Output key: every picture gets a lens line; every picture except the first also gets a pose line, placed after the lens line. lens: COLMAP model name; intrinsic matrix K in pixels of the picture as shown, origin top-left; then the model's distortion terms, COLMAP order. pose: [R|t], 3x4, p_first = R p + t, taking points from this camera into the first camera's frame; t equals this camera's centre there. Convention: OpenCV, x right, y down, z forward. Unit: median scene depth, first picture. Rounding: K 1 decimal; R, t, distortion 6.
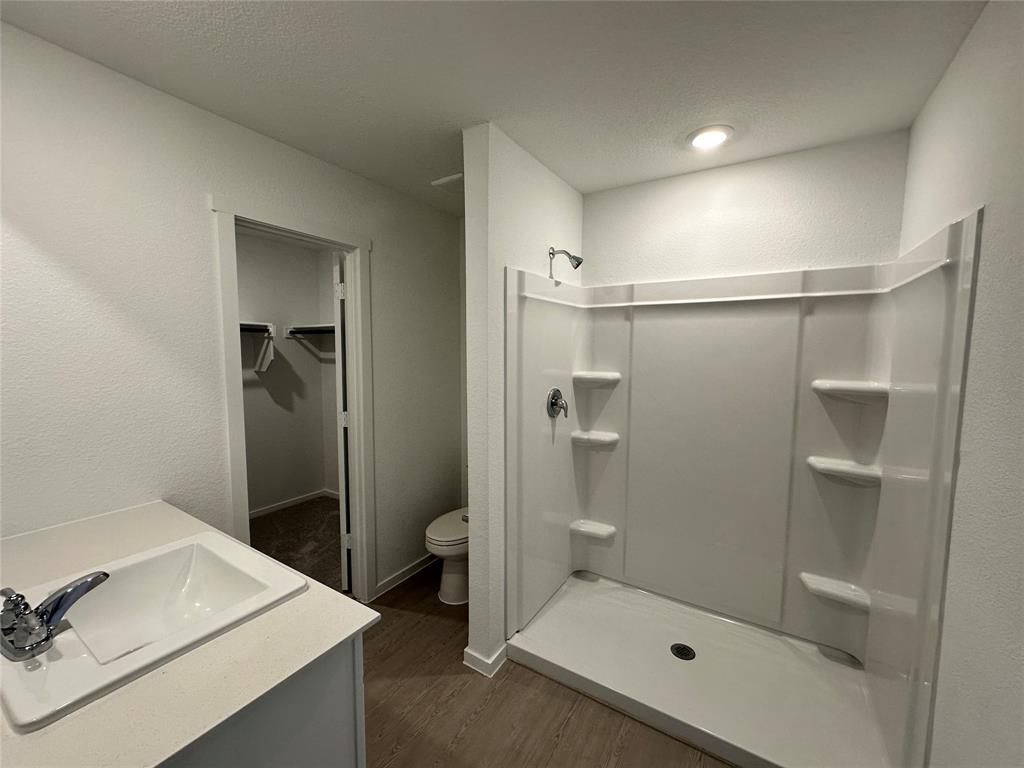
lens RADIAL K [[413.0, 0, 512.1], [0, 413.0, 385.7], [0, 0, 1]] dist [0.003709, 0.000288]
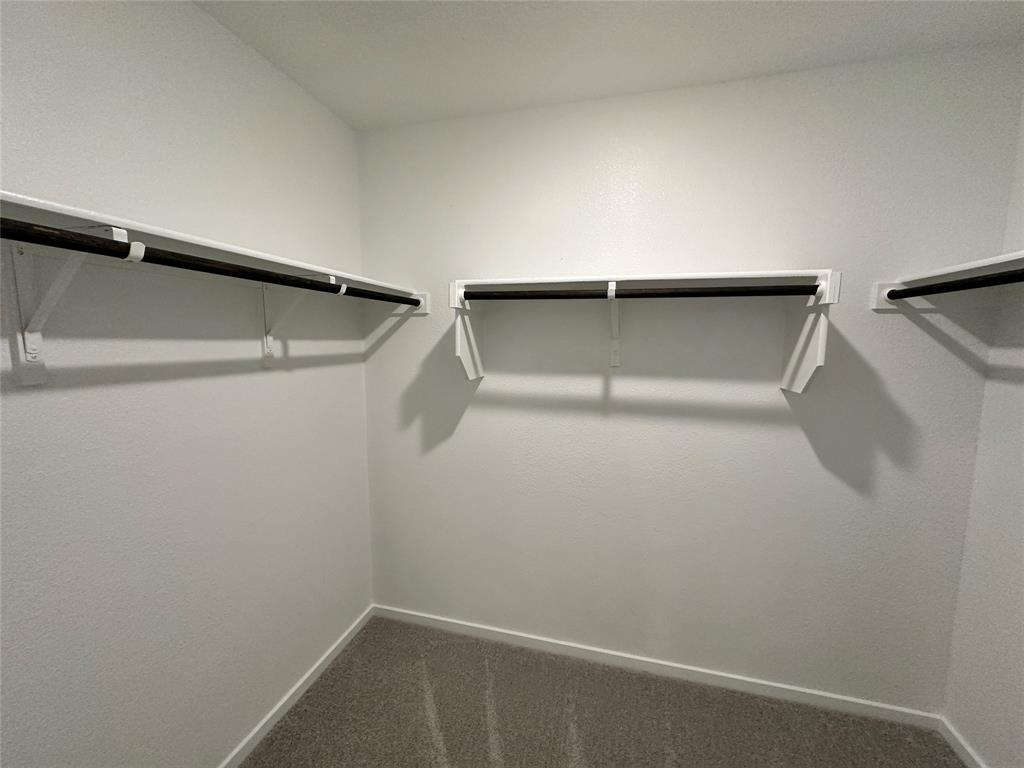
lens RADIAL K [[413.0, 0, 518.8], [0, 413.0, 386.3], [0, 0, 1]] dist [0.003709, 0.000288]
pose [[0.312839, 0.096891, -0.944851, -0.115952], [-0.088832, 0.993408, 0.072458, -0.018092], [0.945643, 0.061266, 0.319384, 0.235496]]
